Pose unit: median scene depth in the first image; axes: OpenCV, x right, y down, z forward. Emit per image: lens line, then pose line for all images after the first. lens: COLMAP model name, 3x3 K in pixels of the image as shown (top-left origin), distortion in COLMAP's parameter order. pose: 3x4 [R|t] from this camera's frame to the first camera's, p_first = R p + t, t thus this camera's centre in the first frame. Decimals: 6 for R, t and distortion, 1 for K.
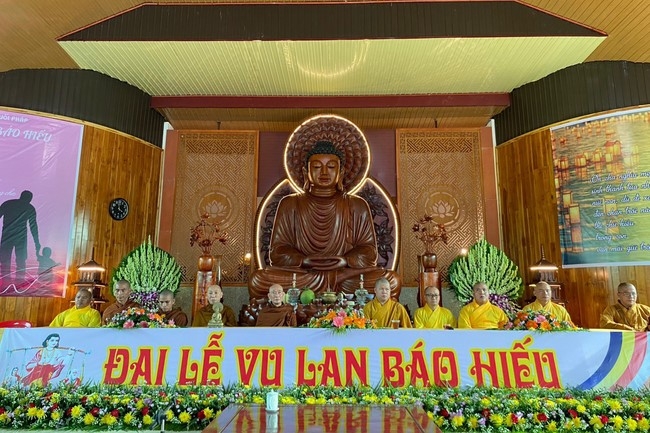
lens RADIAL K [[539.6, 0, 309.2], [0, 539.6, 186.8], [0, 0, 1]] dist [0.012061, -0.056311]
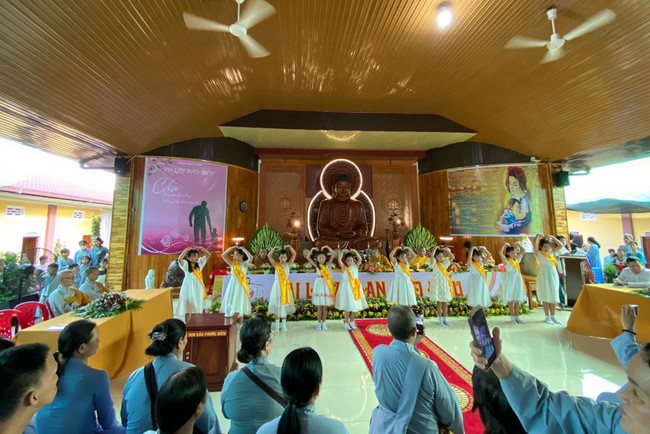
lens RADIAL K [[295.8, 0, 312.5], [0, 295.8, 190.1], [0, 0, 1]] dist [-0.002046, -0.003246]
pose [[0.994409, 0.008383, 0.105266, -0.230051], [-0.017772, 0.995911, 0.088574, -0.135272], [-0.104093, -0.089949, 0.990492, -0.136108]]
